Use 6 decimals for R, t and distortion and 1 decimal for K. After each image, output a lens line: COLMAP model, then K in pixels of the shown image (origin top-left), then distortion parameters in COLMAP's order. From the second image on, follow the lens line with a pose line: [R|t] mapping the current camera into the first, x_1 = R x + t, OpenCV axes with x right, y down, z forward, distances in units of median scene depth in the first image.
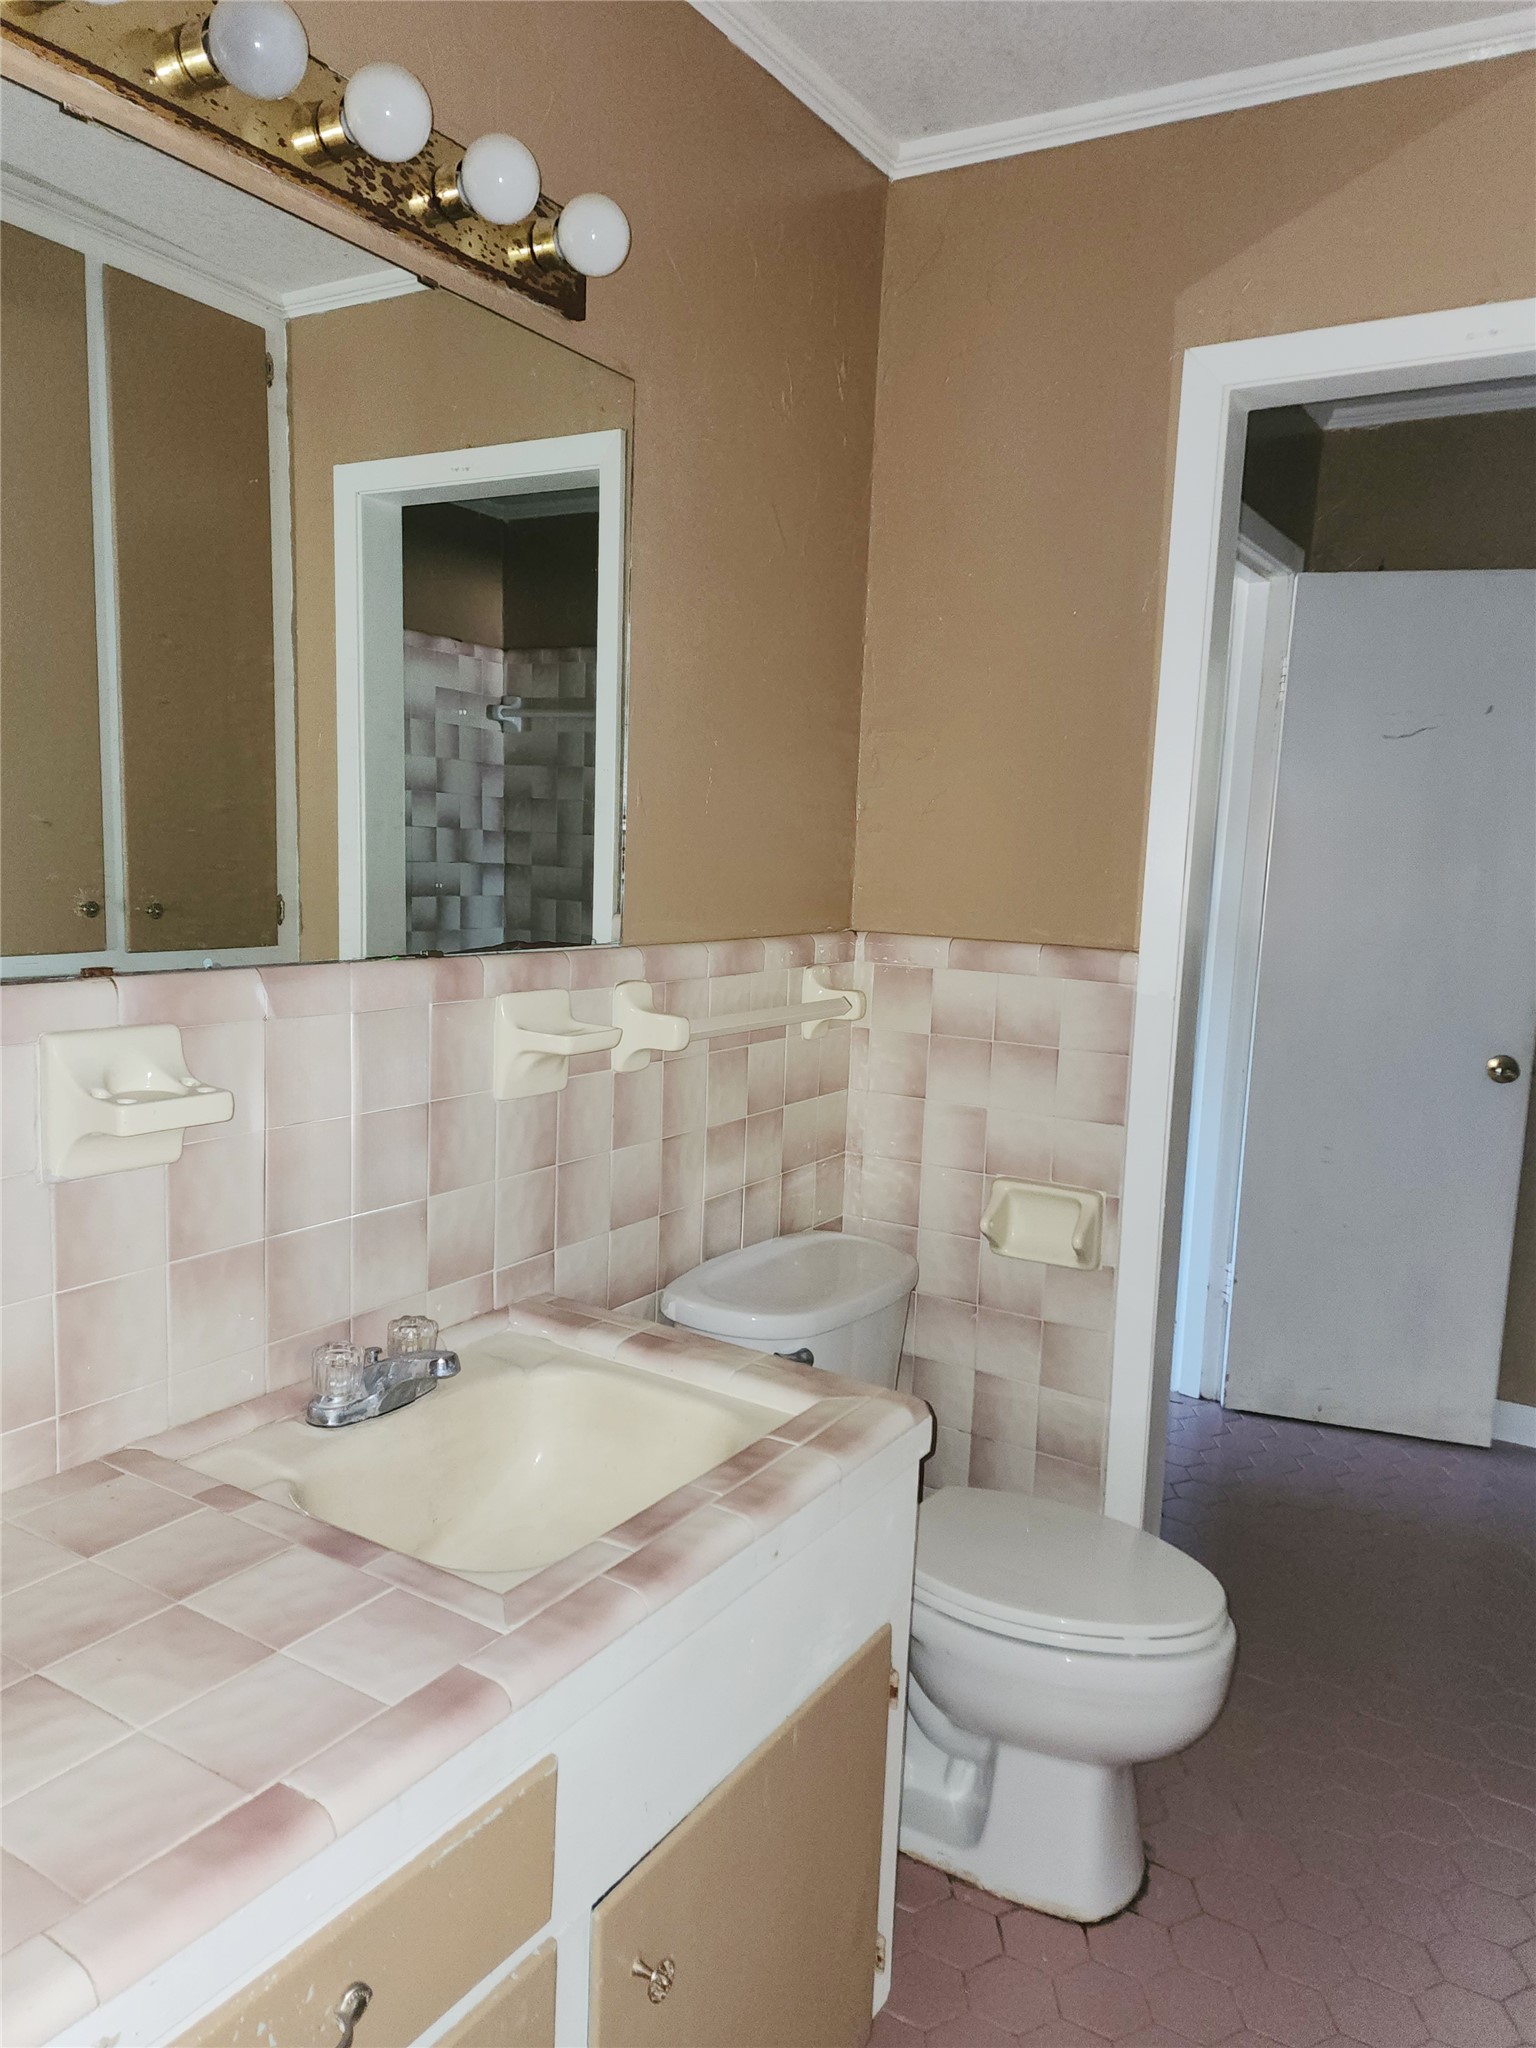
lens RADIAL K [[1451.5, 0, 773.4], [0, 1451.5, 1044.2], [0, 0, 1]] dist [0.064702, -0.037568]
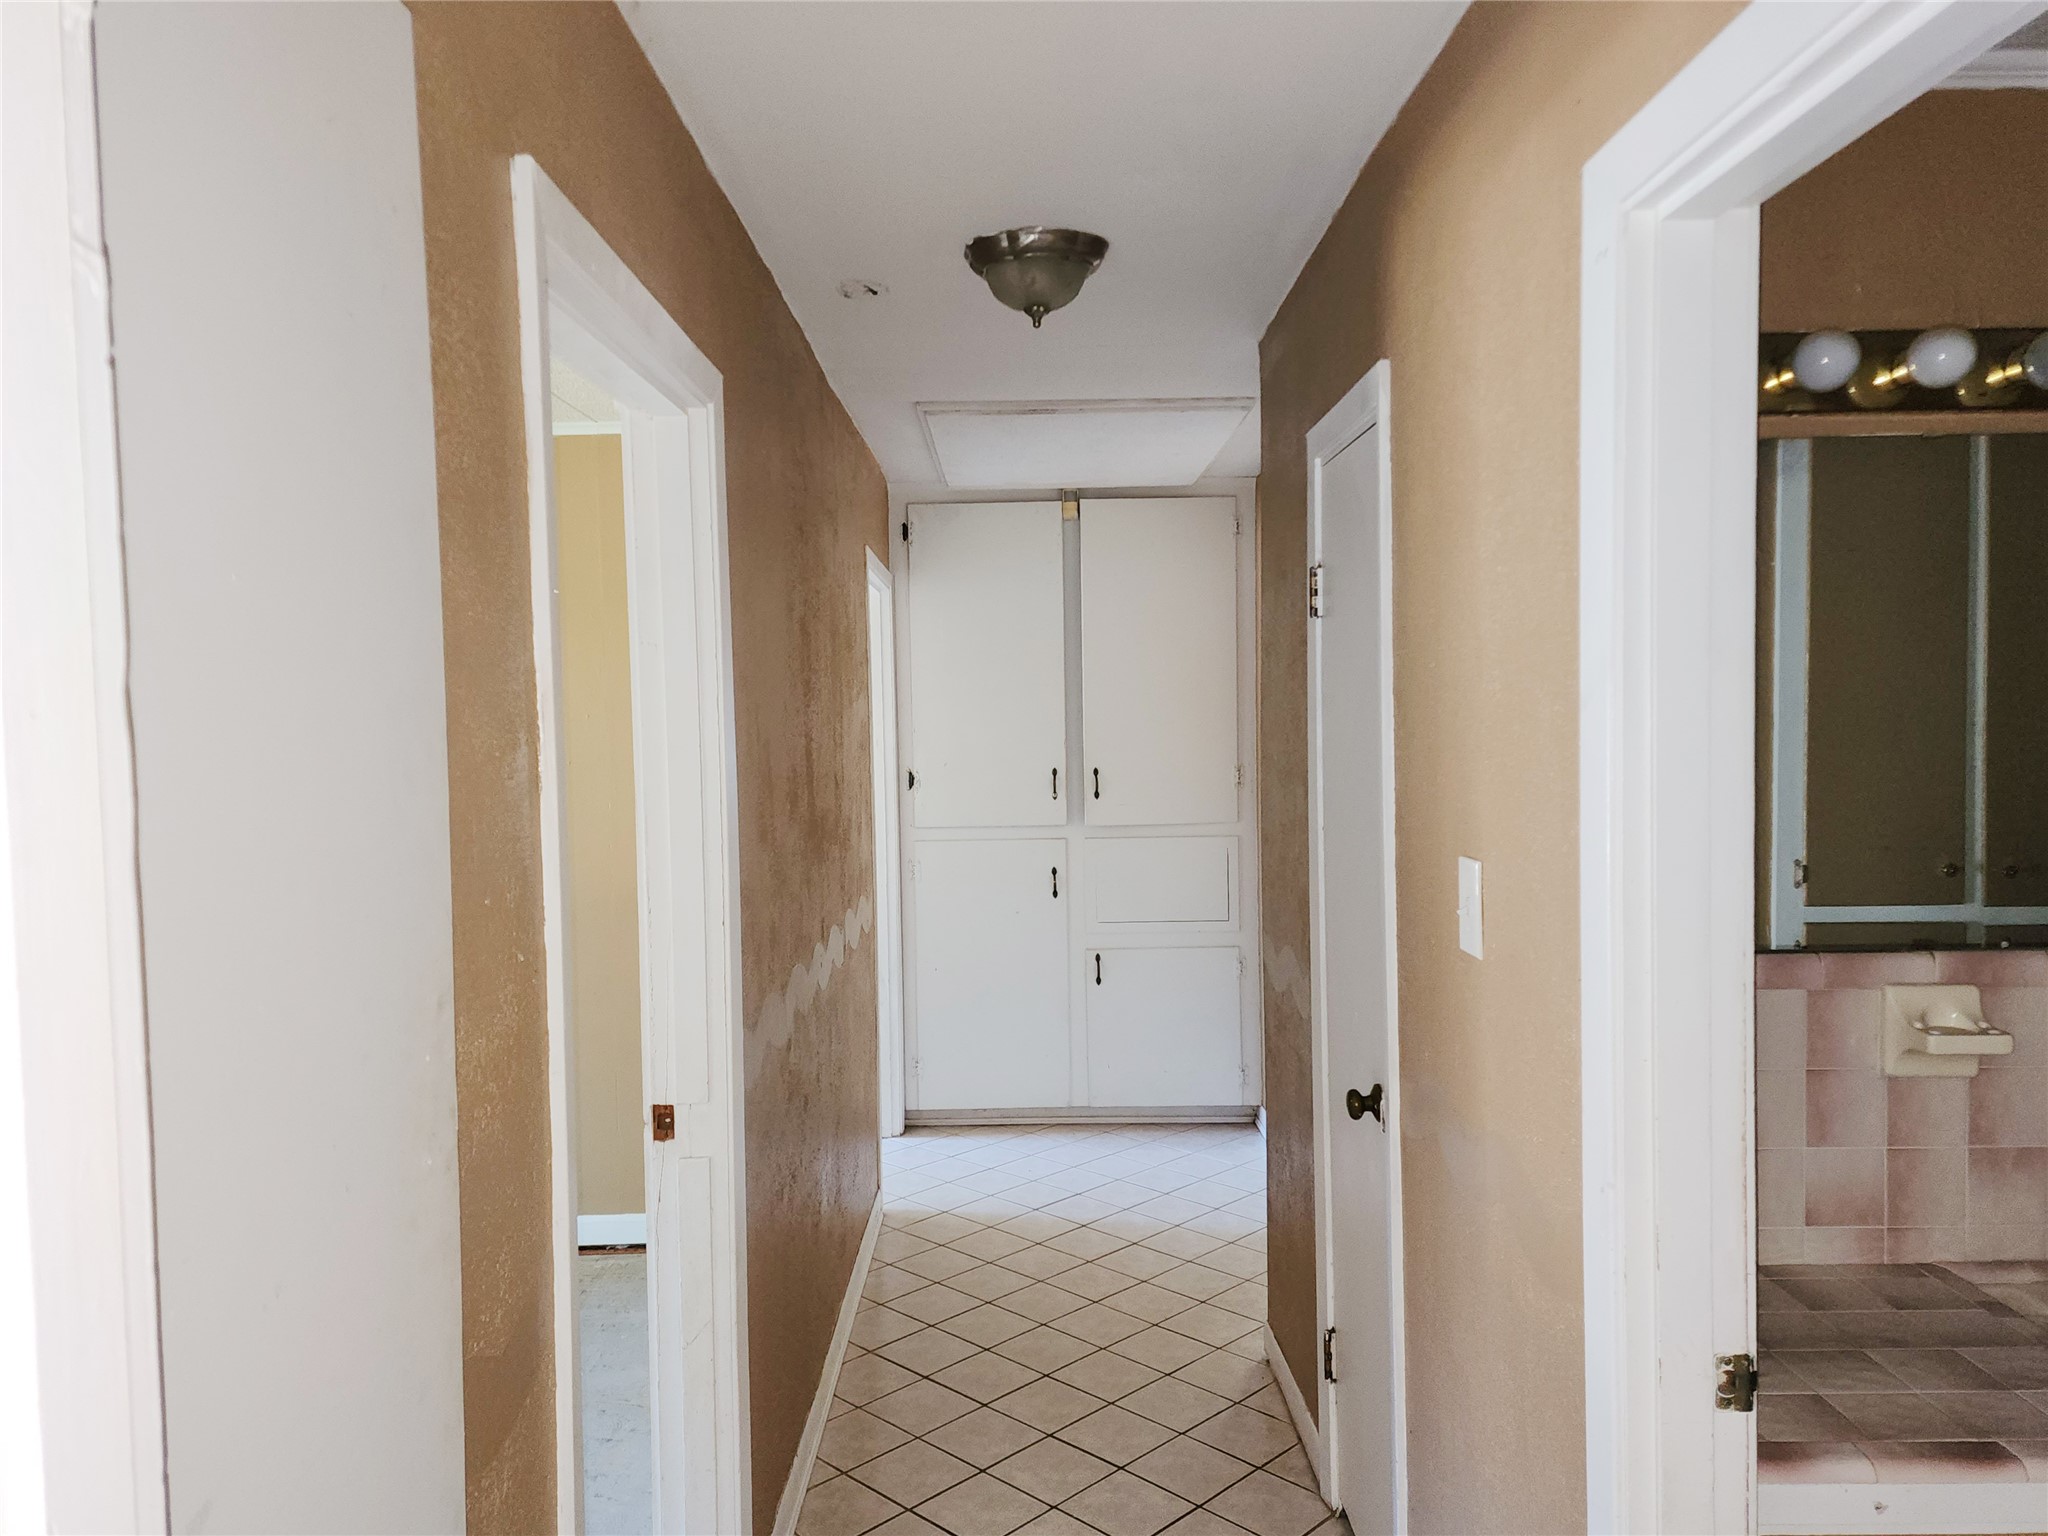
lens RADIAL K [[1451.5, 0, 1031.2], [0, 1451.5, 786.8], [0, 0, 1]] dist [0.064702, -0.037568]
pose [[0.527562, -0.004563, -0.849504, 0.376413], [-0.083892, 0.994818, -0.057442, -0.047768], [0.845364, 0.101570, 0.524445, -0.643887]]
